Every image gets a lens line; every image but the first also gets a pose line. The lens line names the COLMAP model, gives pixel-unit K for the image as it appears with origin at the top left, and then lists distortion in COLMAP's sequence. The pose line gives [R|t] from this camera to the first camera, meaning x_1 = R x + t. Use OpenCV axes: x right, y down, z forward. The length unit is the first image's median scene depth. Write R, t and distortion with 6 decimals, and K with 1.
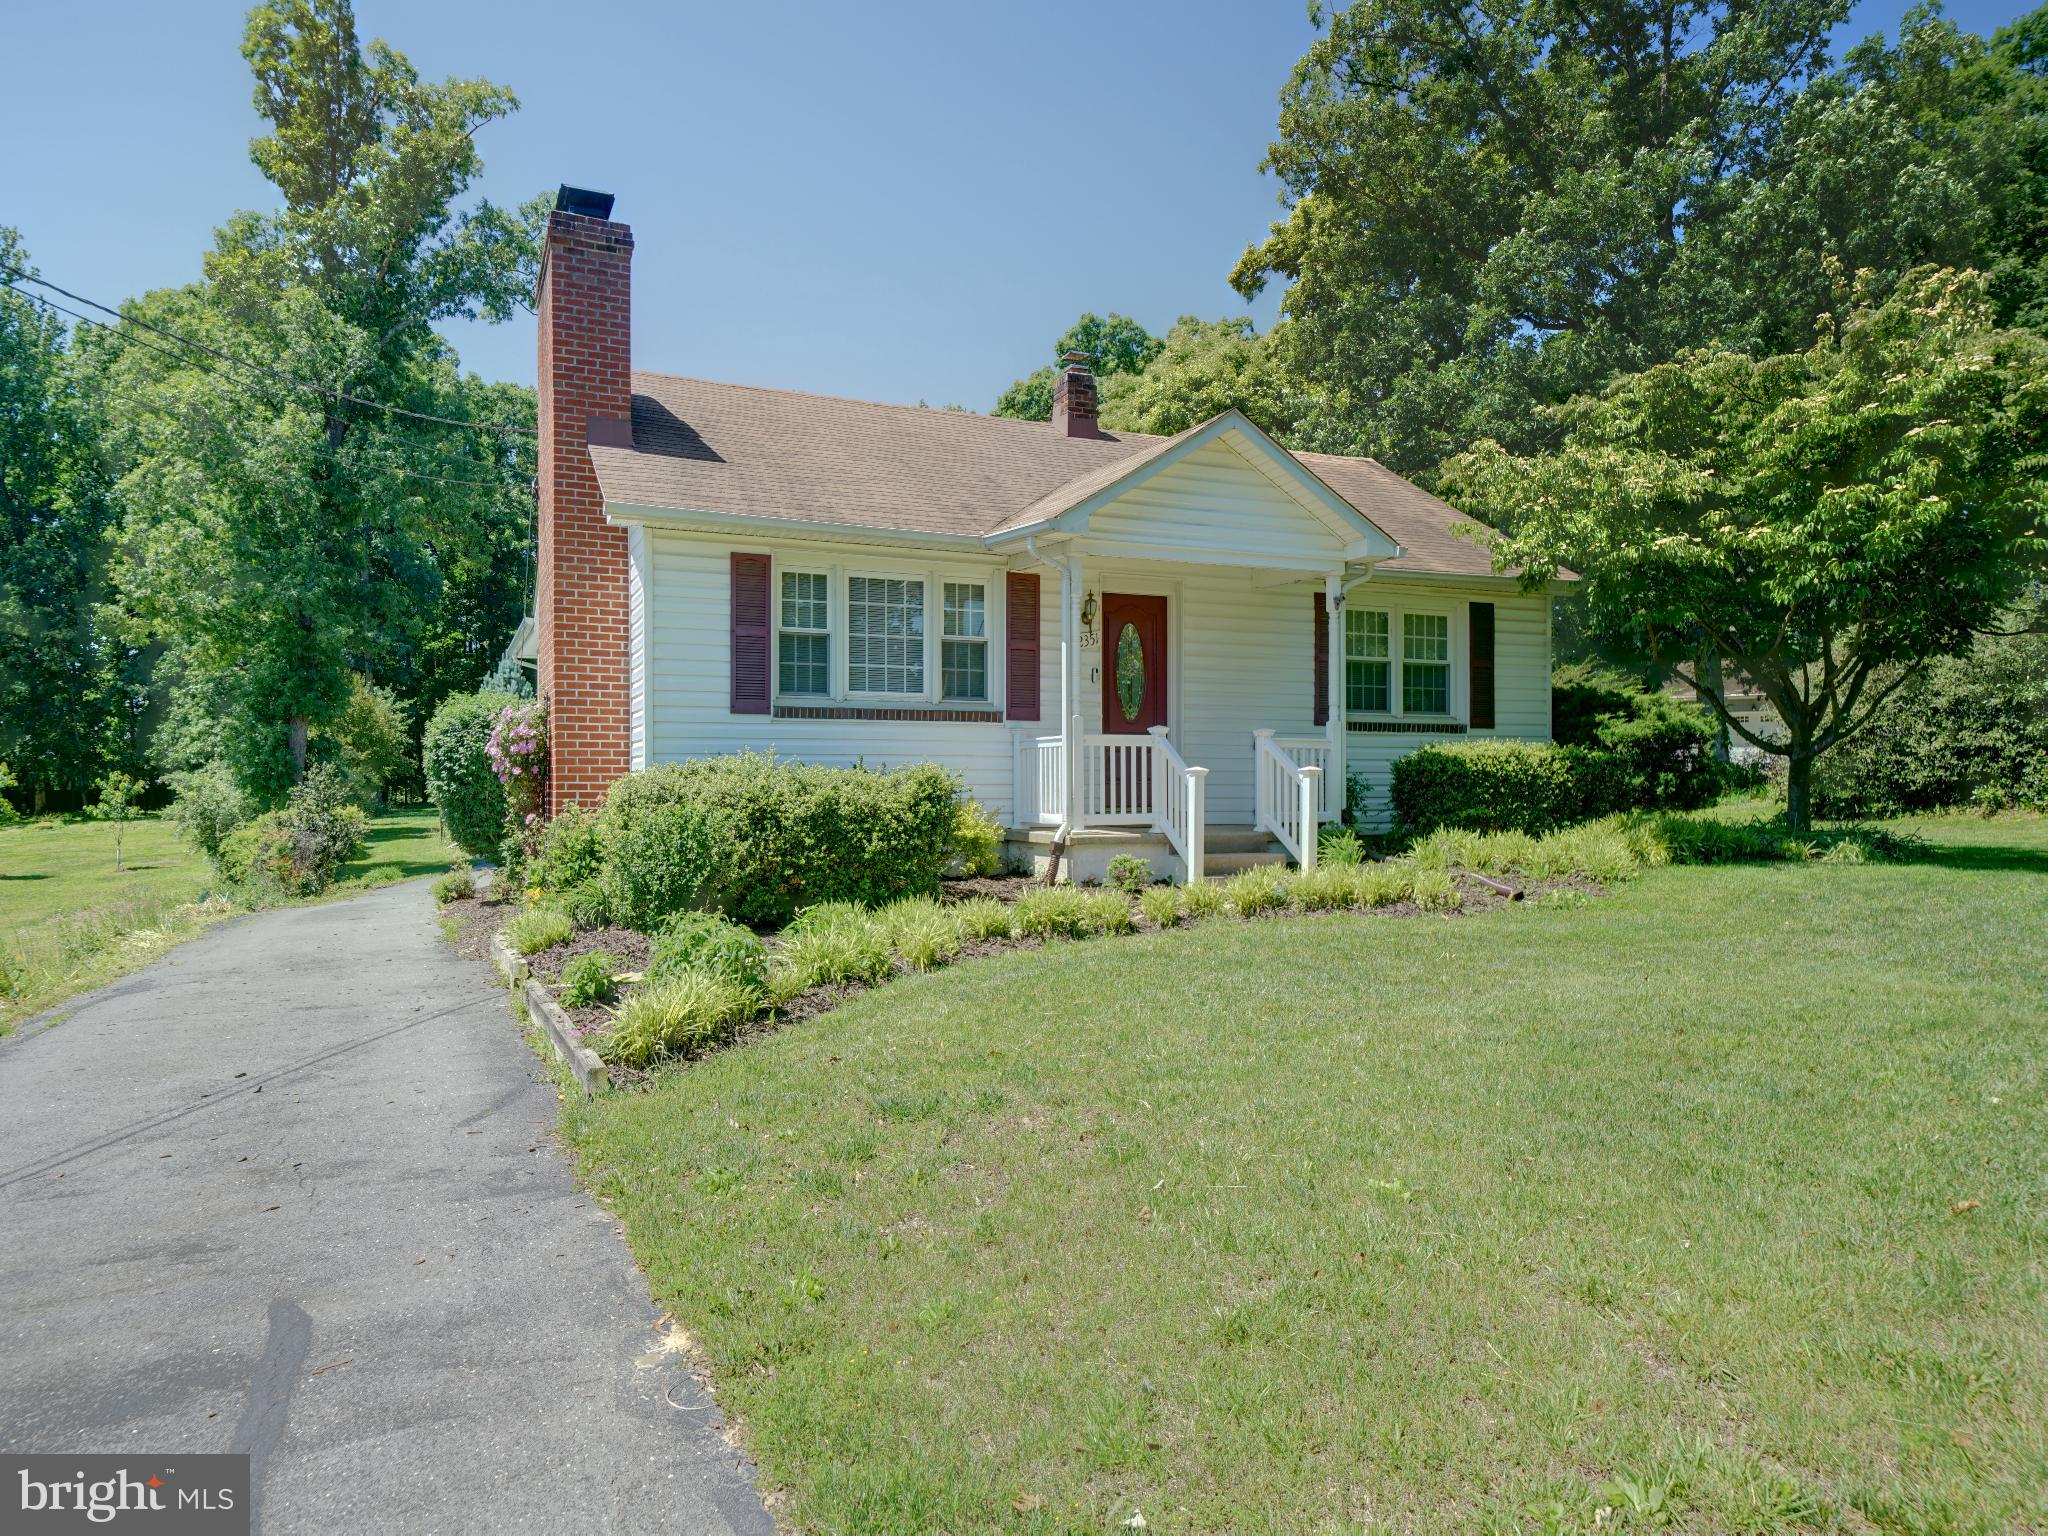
lens RADIAL K [[1378.9, 0, 1024.0], [0, 1378.9, 768.0], [0, 0, 1]] dist [-0.000332, 0.000487]
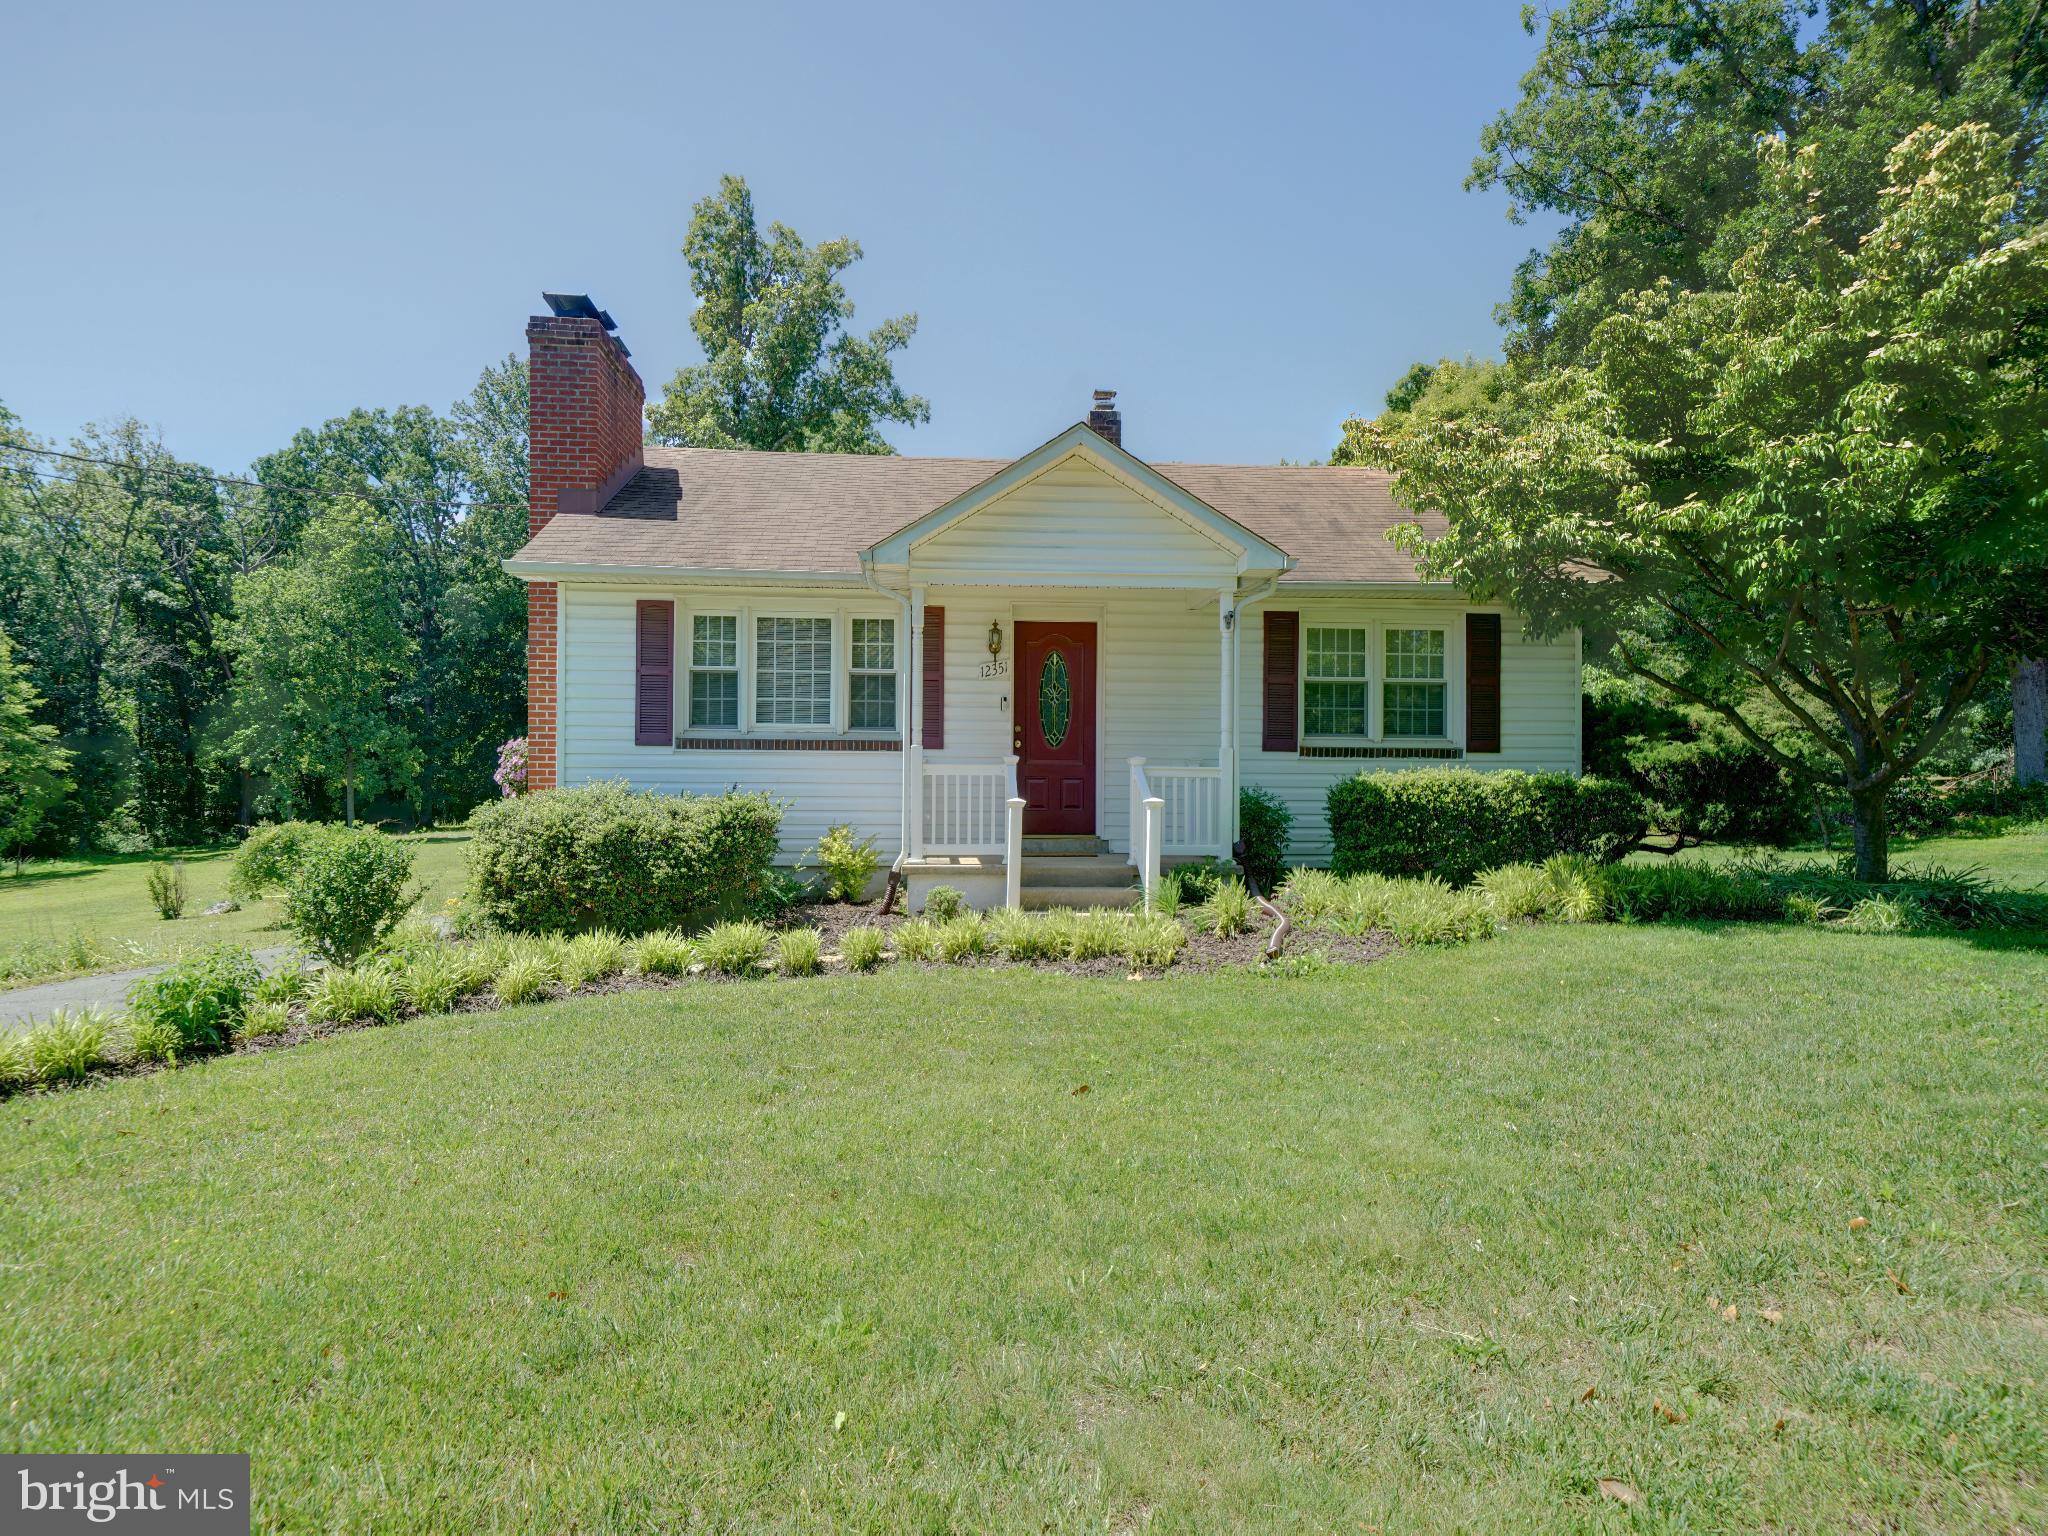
lens RADIAL K [[1140.6, 0, 1024.0], [0, 1140.6, 768.0], [0, 0, 1]] dist [0.003857, 0.000716]
pose [[0.937757, 0.000032, -0.347292, 0.371599], [-0.003349, 0.999954, -0.008949, -0.013262], [0.347276, 0.009555, 0.937714, 0.232270]]
